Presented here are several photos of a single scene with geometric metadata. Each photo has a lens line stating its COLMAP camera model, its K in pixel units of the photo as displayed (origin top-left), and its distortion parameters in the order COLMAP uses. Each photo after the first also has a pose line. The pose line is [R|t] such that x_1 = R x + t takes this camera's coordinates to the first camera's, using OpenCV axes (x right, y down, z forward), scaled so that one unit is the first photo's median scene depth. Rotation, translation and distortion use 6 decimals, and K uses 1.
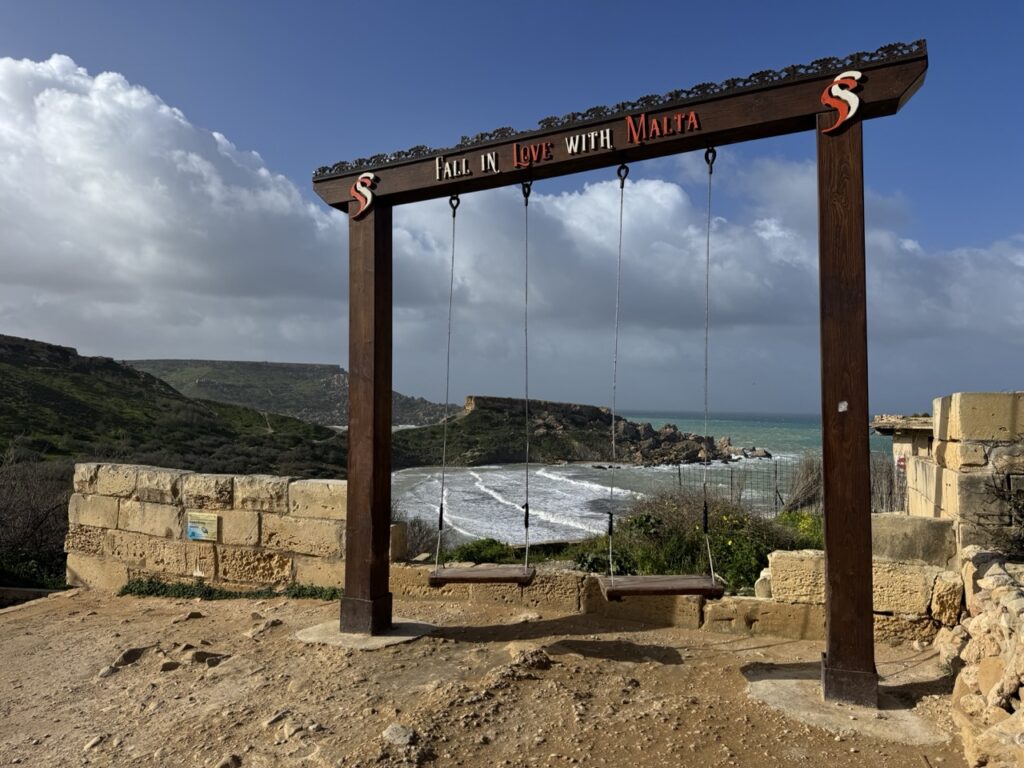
lens RADIAL K [[746.8, 0, 512.0], [0, 746.8, 384.0], [0, 0, 1]] dist [0.158620, -0.272585]
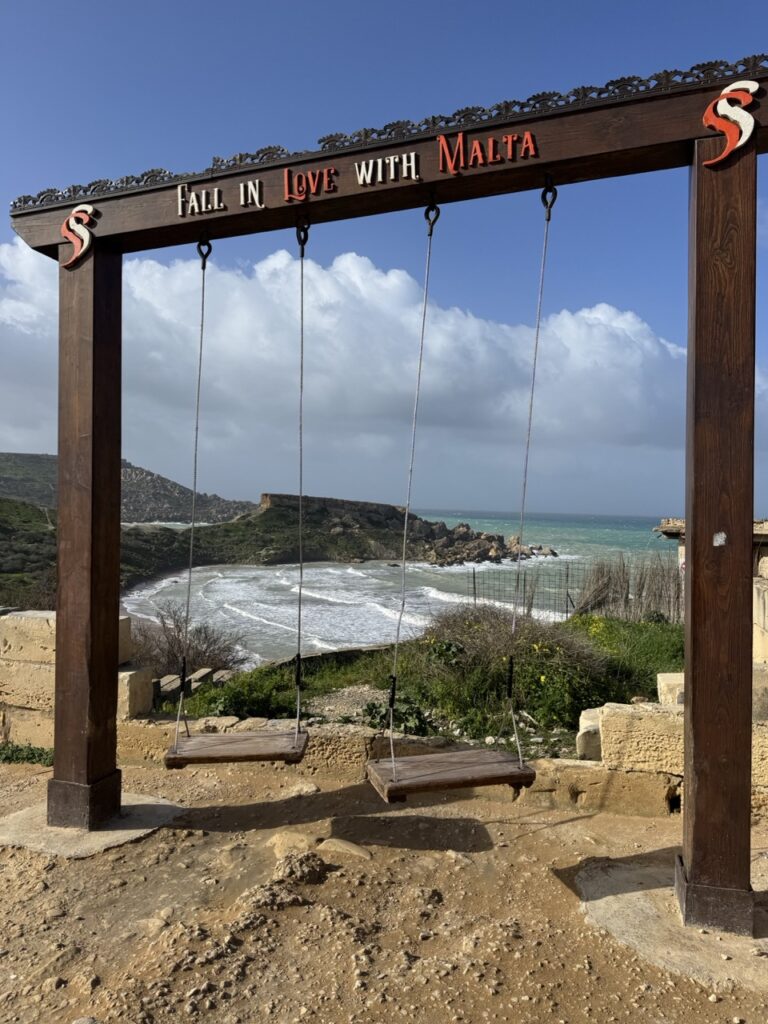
lens RADIAL K [[713.8, 0, 395.1], [0, 713.8, 508.9], [0, 0, 1]] dist [0.127143, -0.175626]
pose [[0.993263, 0.009931, 0.115455, 0.031974], [-0.014510, 0.999138, 0.038888, -0.020564], [-0.114969, -0.040302, 0.992551, 0.292401]]
